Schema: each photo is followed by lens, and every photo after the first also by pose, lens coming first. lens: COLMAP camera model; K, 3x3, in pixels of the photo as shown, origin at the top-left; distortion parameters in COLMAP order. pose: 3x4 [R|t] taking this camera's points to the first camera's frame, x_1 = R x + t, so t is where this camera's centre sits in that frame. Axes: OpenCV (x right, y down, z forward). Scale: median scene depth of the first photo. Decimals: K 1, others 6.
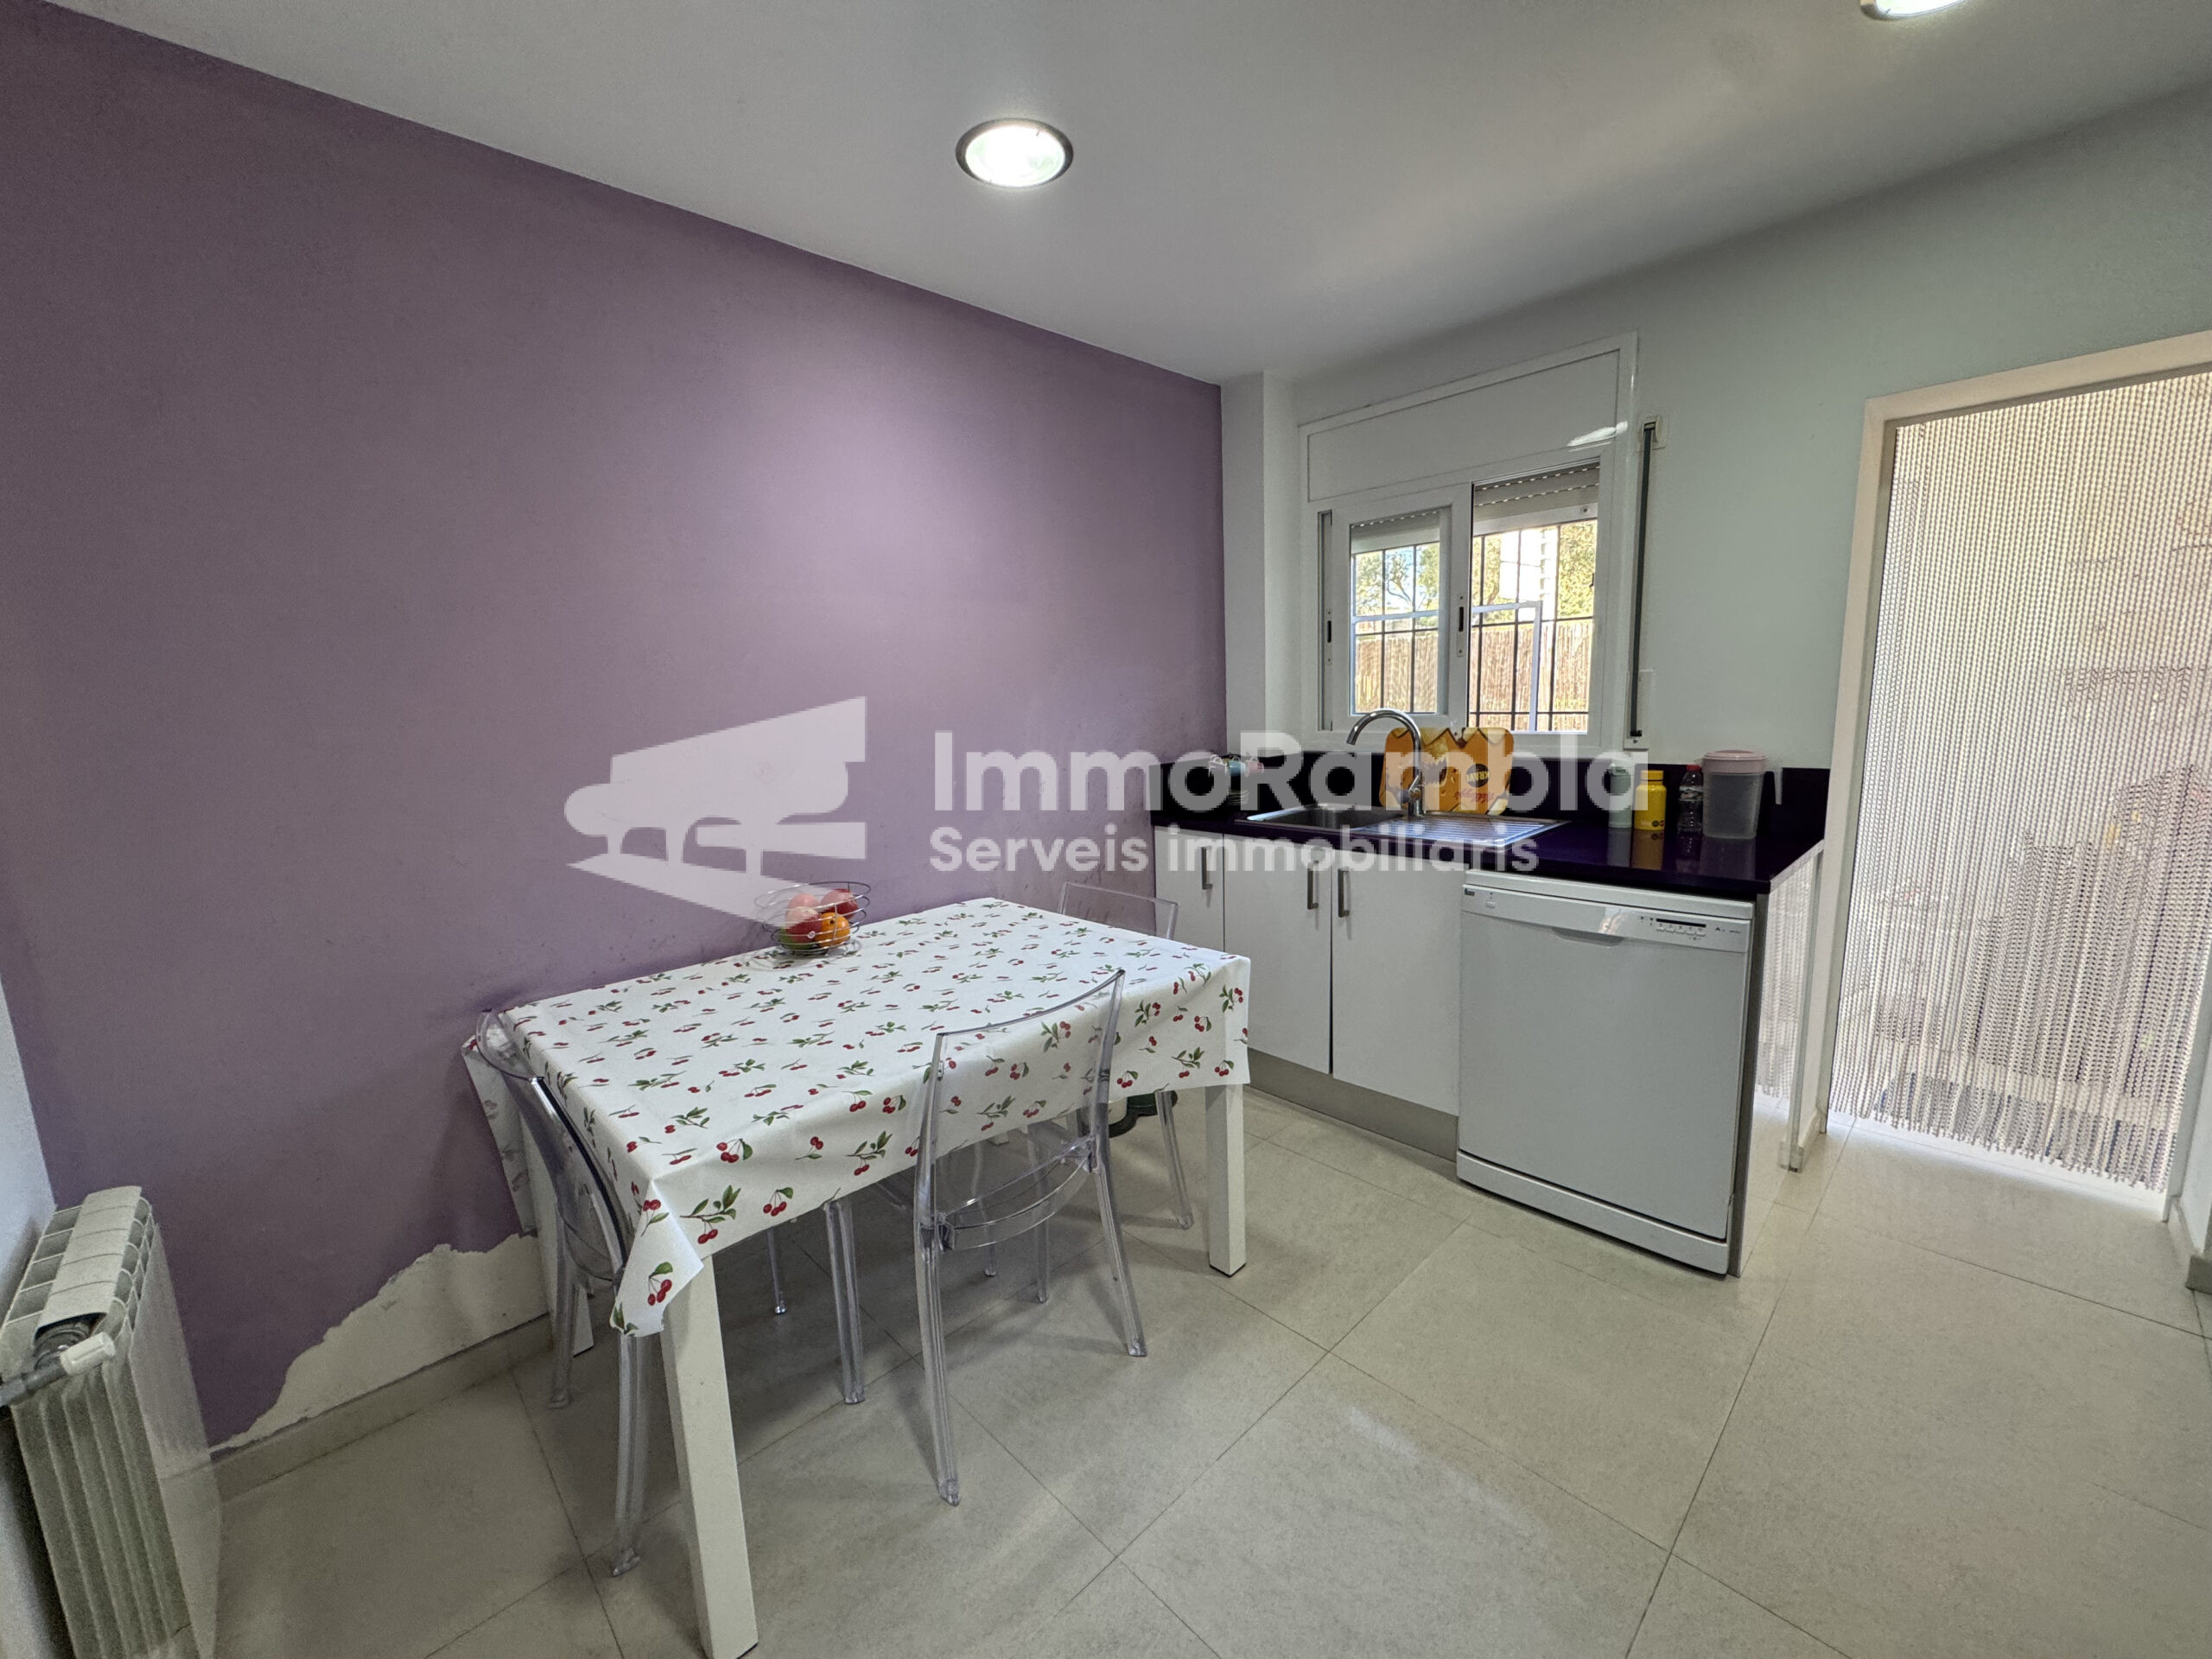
lens RADIAL K [[880.8, 0, 1100.2], [0, 880.8, 831.0], [0, 0, 1]] dist [-0.000919, 0.000092]
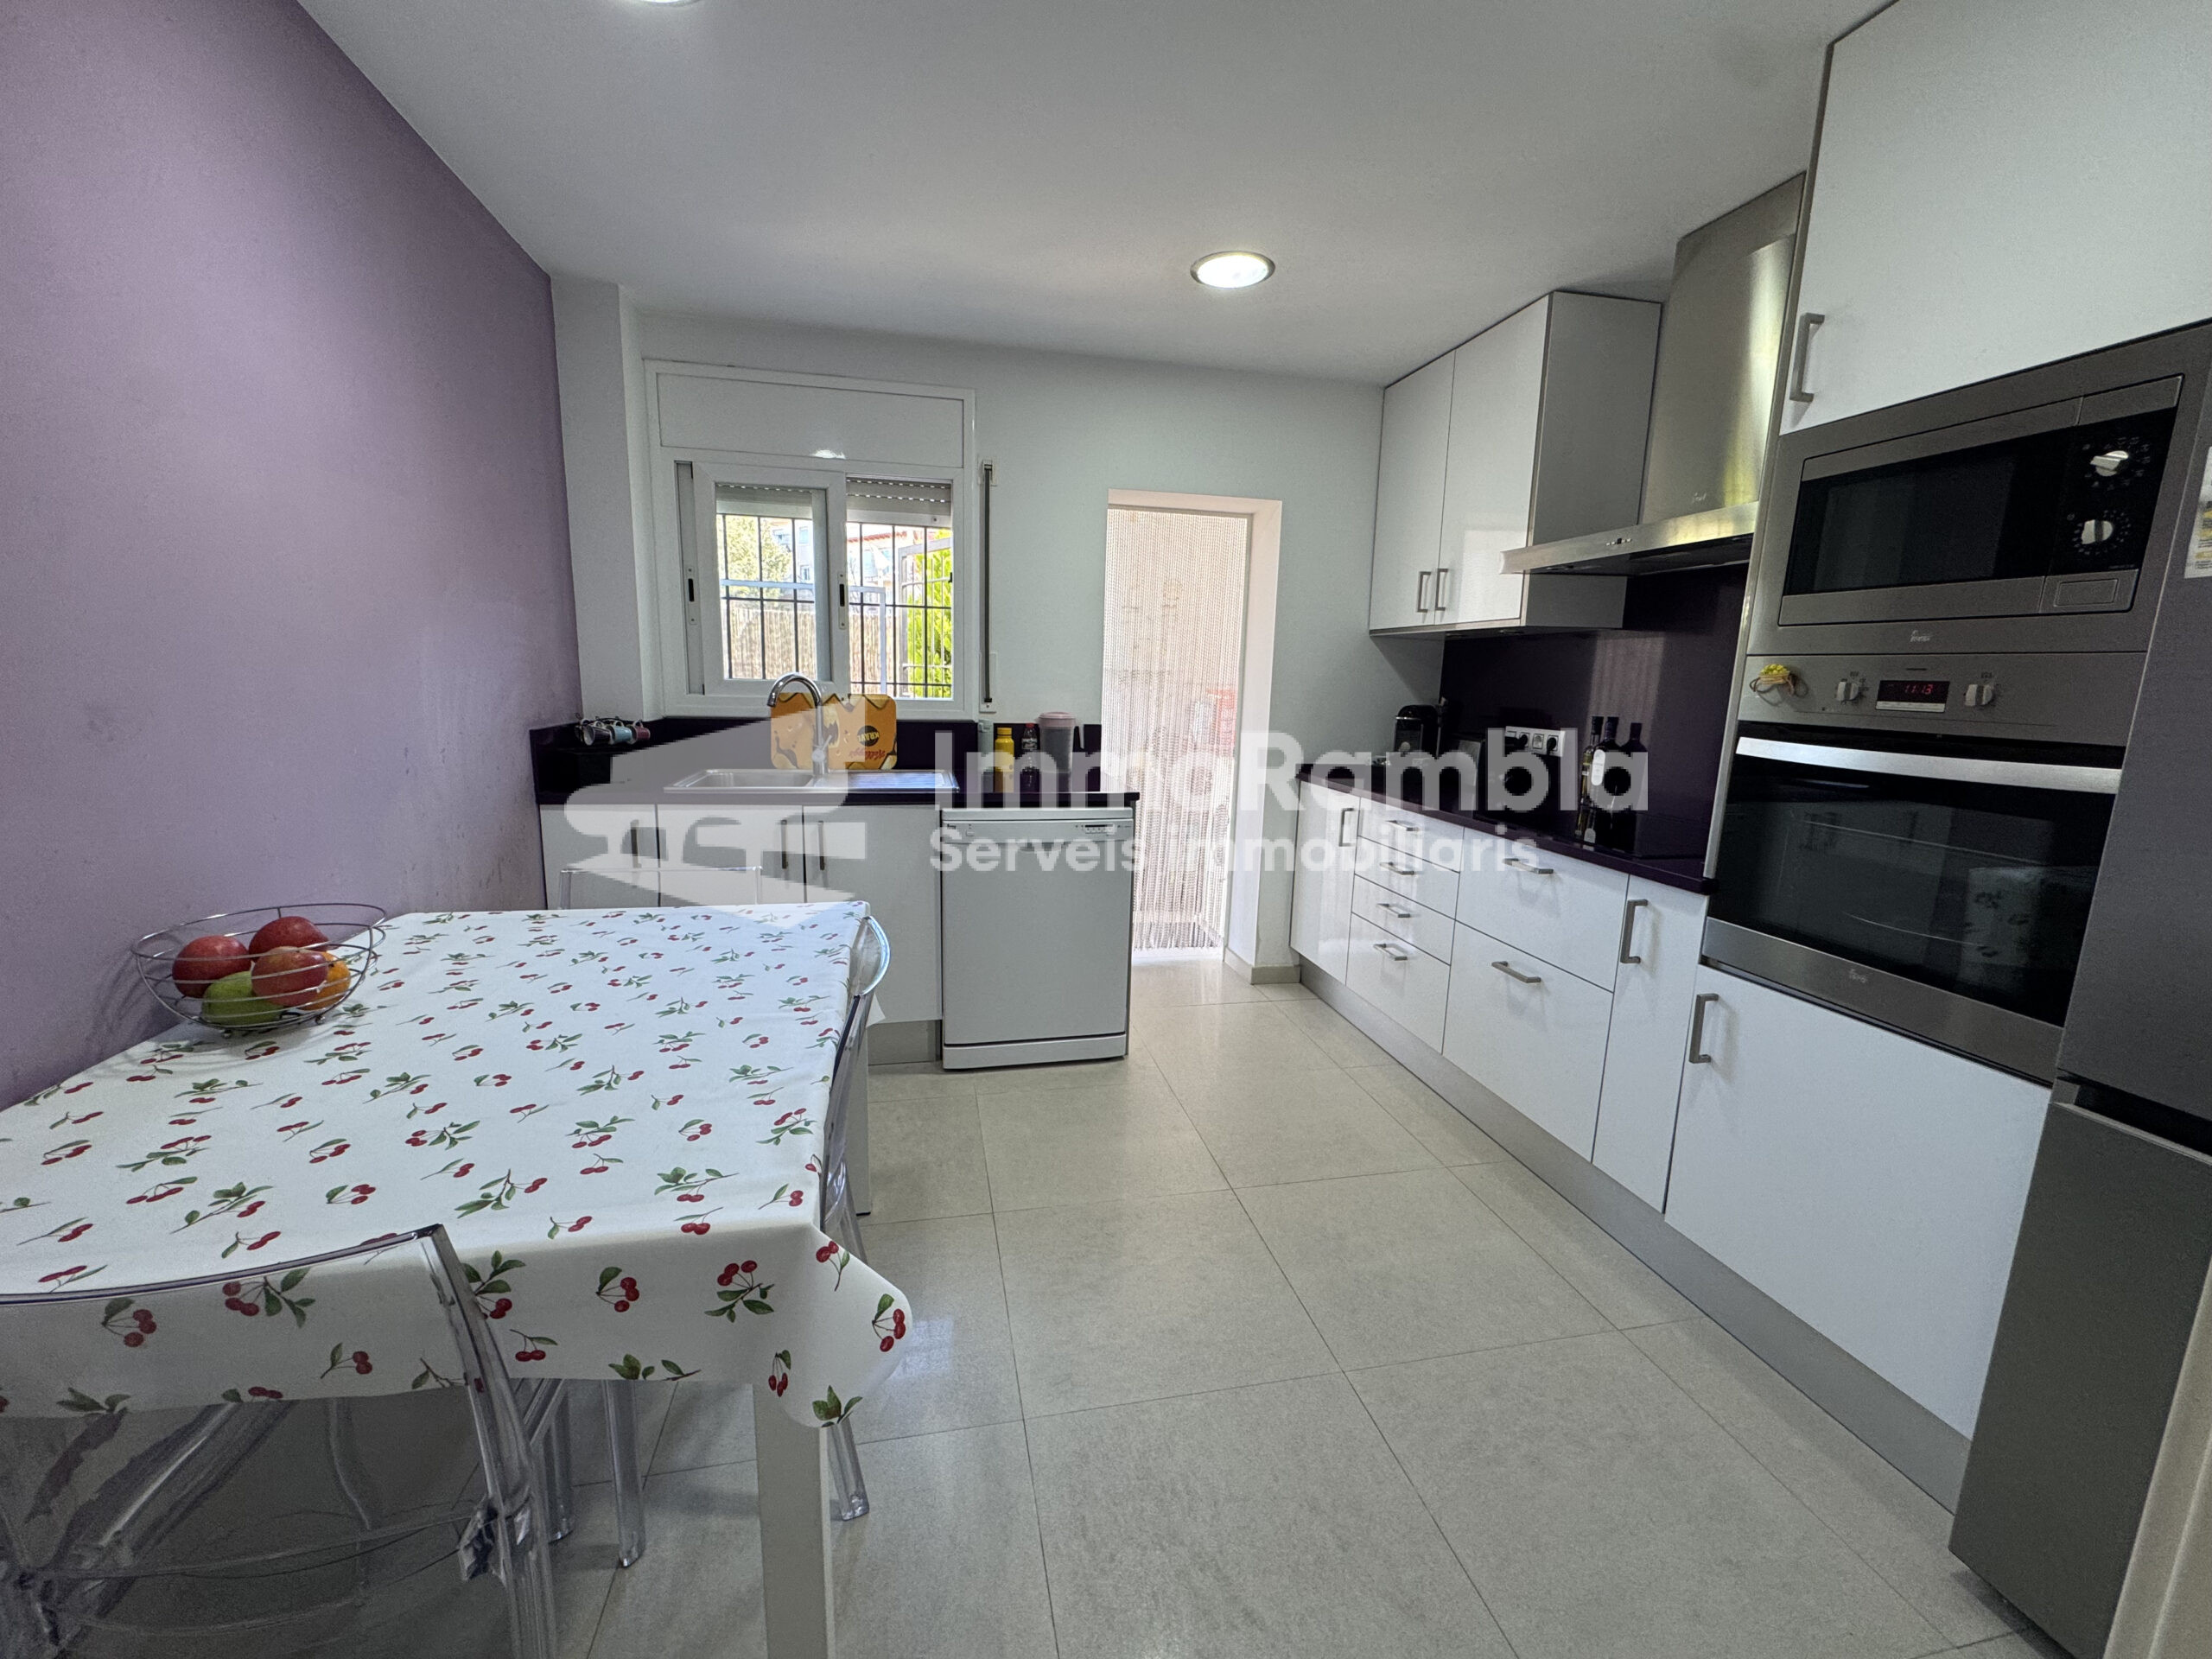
lens RADIAL K [[880.8, 0, 1098.3], [0, 880.8, 833.5], [0, 0, 1]] dist [-0.000919, 0.000092]
pose [[0.523692, -0.102642, 0.845702, -0.452491], [0.089630, 0.993844, 0.065119, 0.016756], [-0.847180, 0.041698, 0.529668, 0.174603]]
